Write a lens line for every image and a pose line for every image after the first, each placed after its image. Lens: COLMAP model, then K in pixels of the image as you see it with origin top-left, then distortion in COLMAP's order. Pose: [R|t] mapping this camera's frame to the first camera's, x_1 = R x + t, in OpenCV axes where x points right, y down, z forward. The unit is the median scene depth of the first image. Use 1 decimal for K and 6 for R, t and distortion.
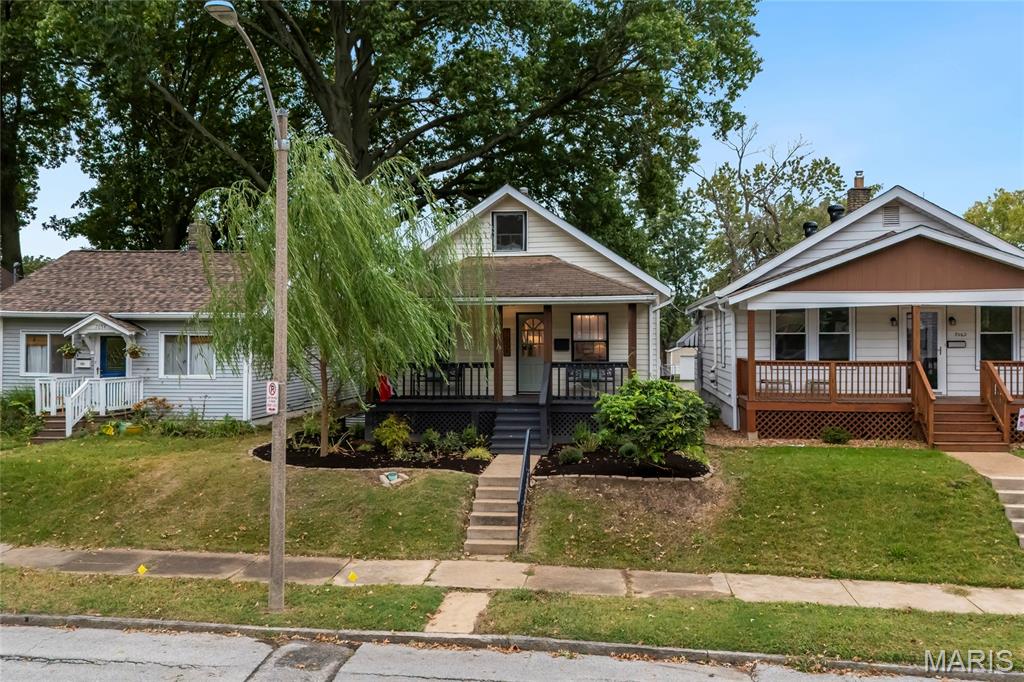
lens RADIAL K [[976.9, 0, 480.4], [0, 976.9, 354.7], [0, 0, 1]] dist [0.018151, 0.002593]
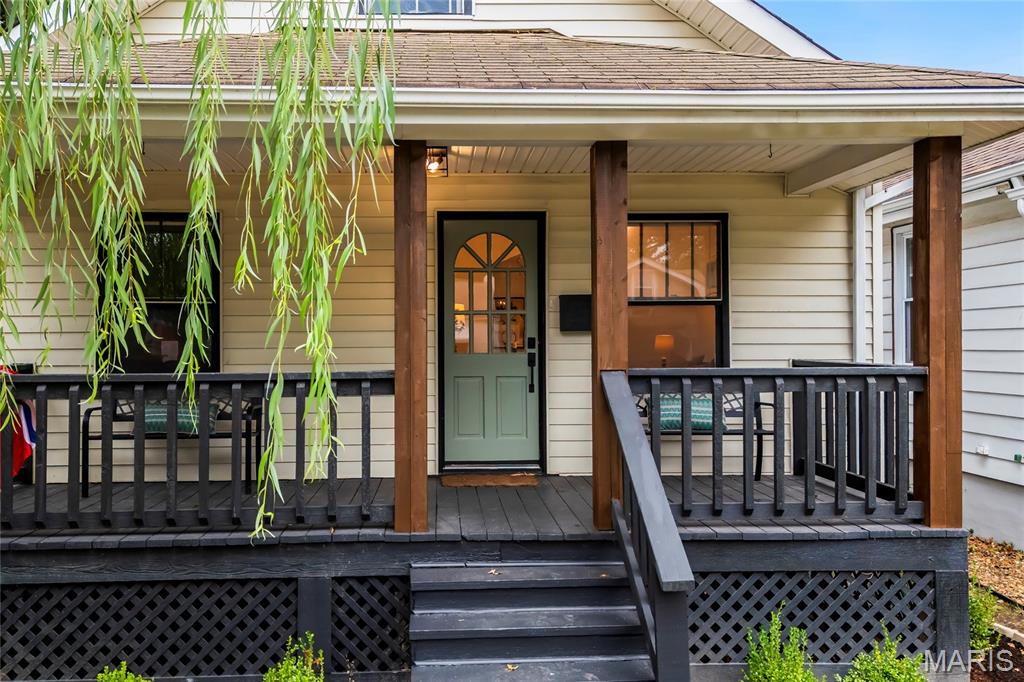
lens RADIAL K [[976.9, 0, 480.4], [0, 976.9, 354.7], [0, 0, 1]] dist [0.018151, 0.002593]
pose [[0.980699, -0.002303, 0.195512, -0.012886], [0.002852, 0.999993, -0.002523, 0.003916], [-0.195505, 0.003032, 0.980698, 0.742052]]
